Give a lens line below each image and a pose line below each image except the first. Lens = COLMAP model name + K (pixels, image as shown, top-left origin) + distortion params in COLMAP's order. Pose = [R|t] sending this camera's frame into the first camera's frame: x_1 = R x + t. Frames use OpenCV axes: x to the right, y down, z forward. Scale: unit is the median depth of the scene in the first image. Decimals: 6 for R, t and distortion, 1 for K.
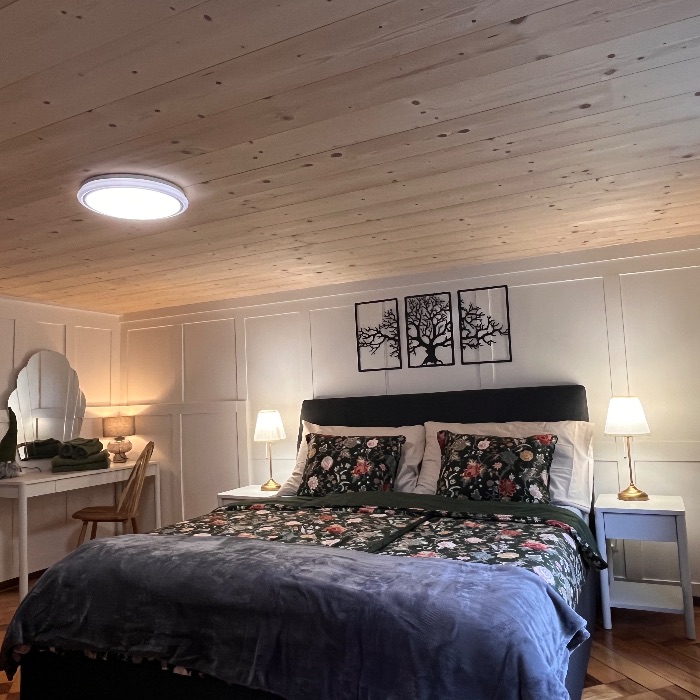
lens RADIAL K [[610.6, 0, 348.8], [0, 610.6, 349.7], [0, 0, 1]] dist [0.006170, -0.007295]
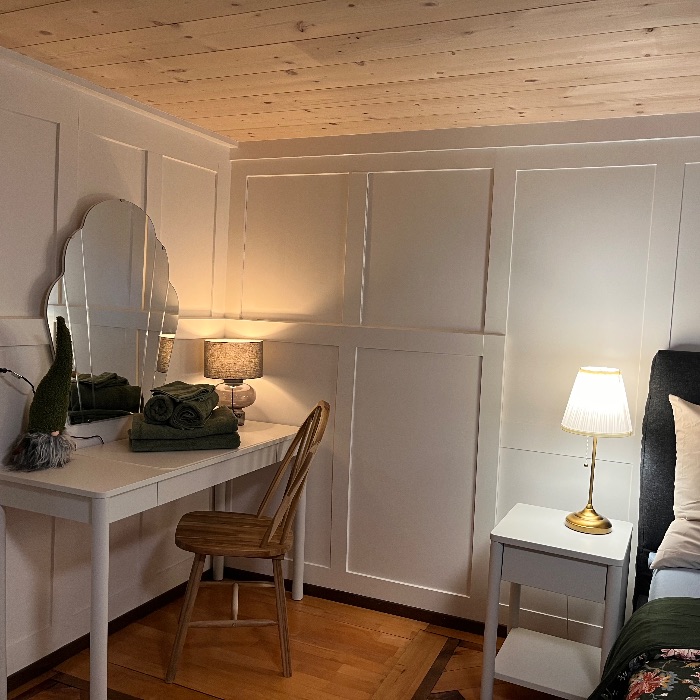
lens RADIAL K [[705.7, 0, 352.8], [0, 705.7, 355.3], [0, 0, 1]] dist [0.025655, 0.000000]
pose [[0.995502, 0.085444, 0.040927, -0.362047], [-0.090742, 0.984102, 0.152676, 0.023982], [-0.027231, -0.155703, 0.987428, 0.477905]]
